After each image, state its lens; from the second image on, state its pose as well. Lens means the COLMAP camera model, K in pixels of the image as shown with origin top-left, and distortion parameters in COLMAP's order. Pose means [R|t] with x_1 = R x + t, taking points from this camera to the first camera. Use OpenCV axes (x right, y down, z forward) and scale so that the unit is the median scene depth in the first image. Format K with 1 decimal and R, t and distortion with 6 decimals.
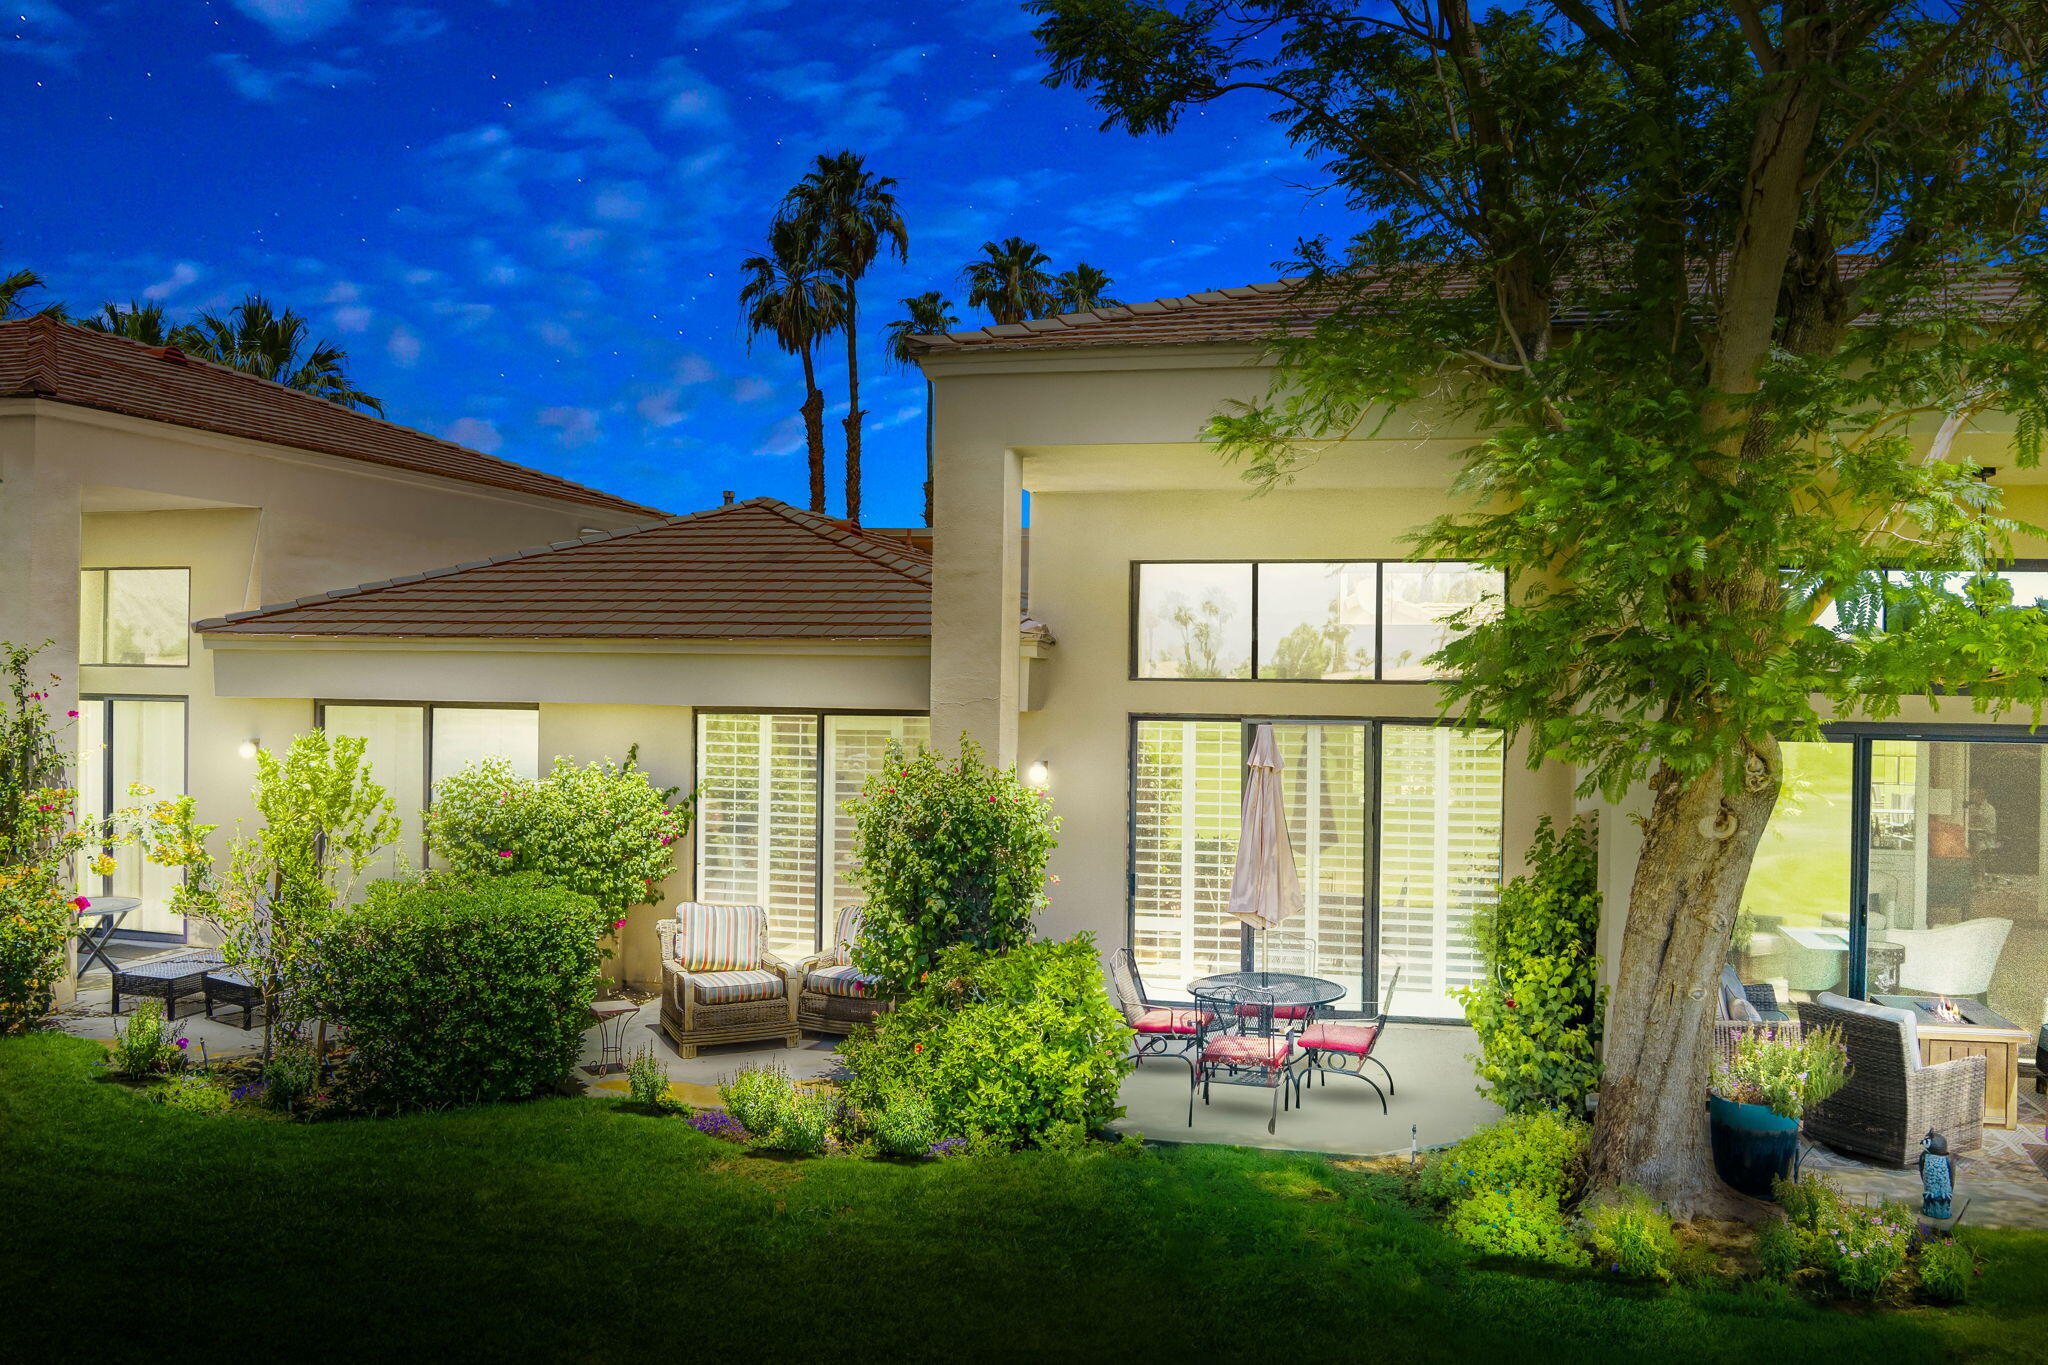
lens RADIAL K [[1658.2, 0, 1024.0], [0, 1658.2, 682.5], [0, 0, 1]] dist [-0.064105, -0.002969]
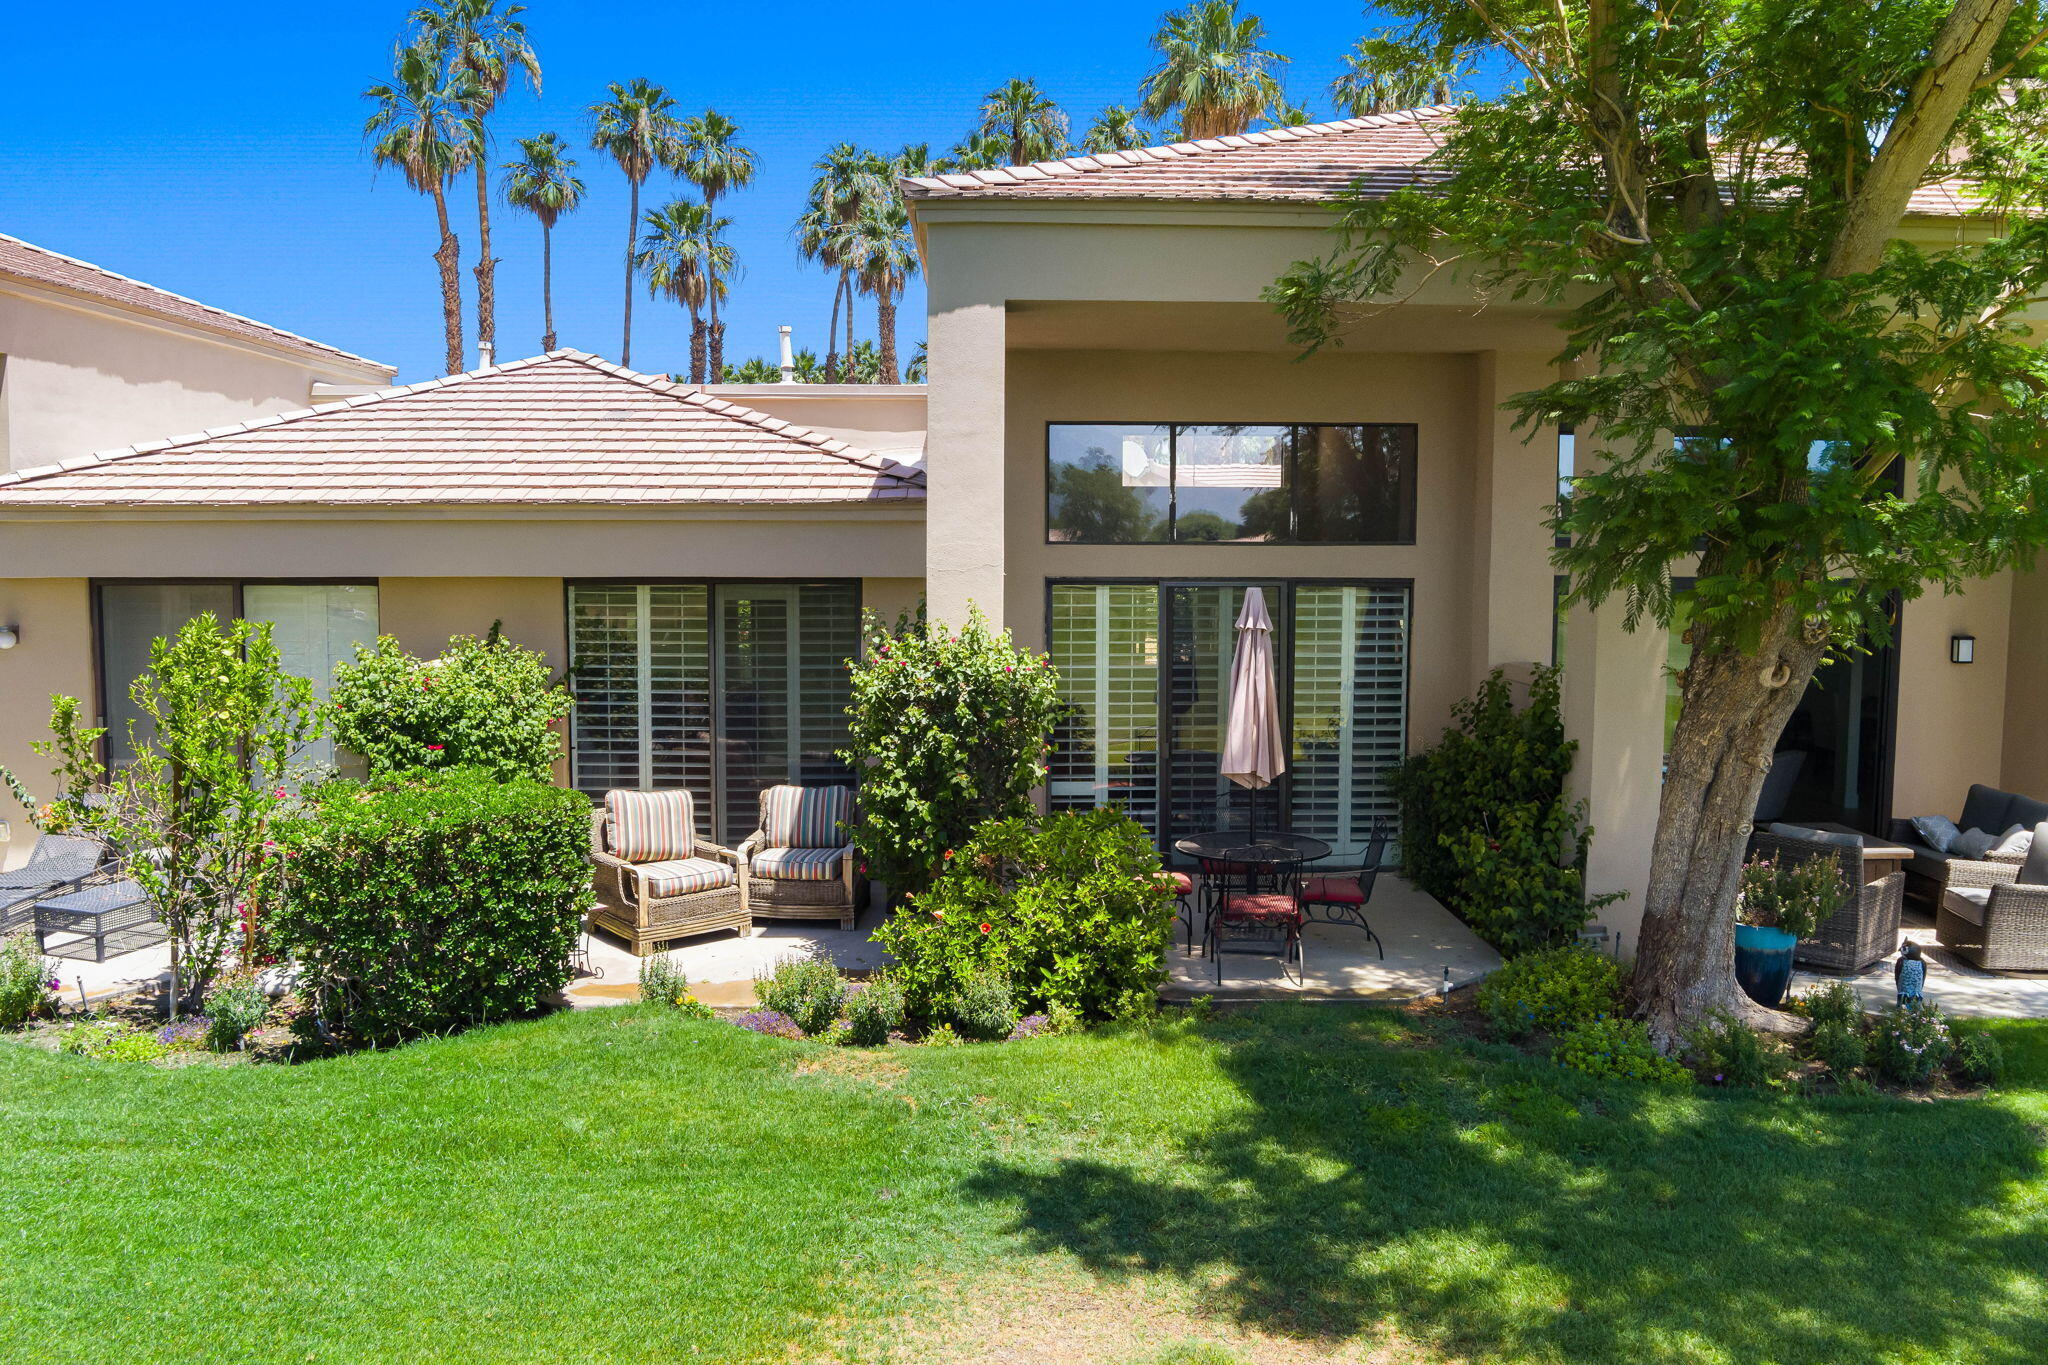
lens RADIAL K [[1645.8, 0, 1032.2], [0, 1645.8, 687.1], [0, 0, 1]] dist [-0.067273, 0.006431]
pose [[0.964424, -0.031618, 0.262462, -0.266048], [0.008875, 0.996135, 0.087388, -0.002985], [-0.264211, -0.081950, 0.960977, 0.073513]]
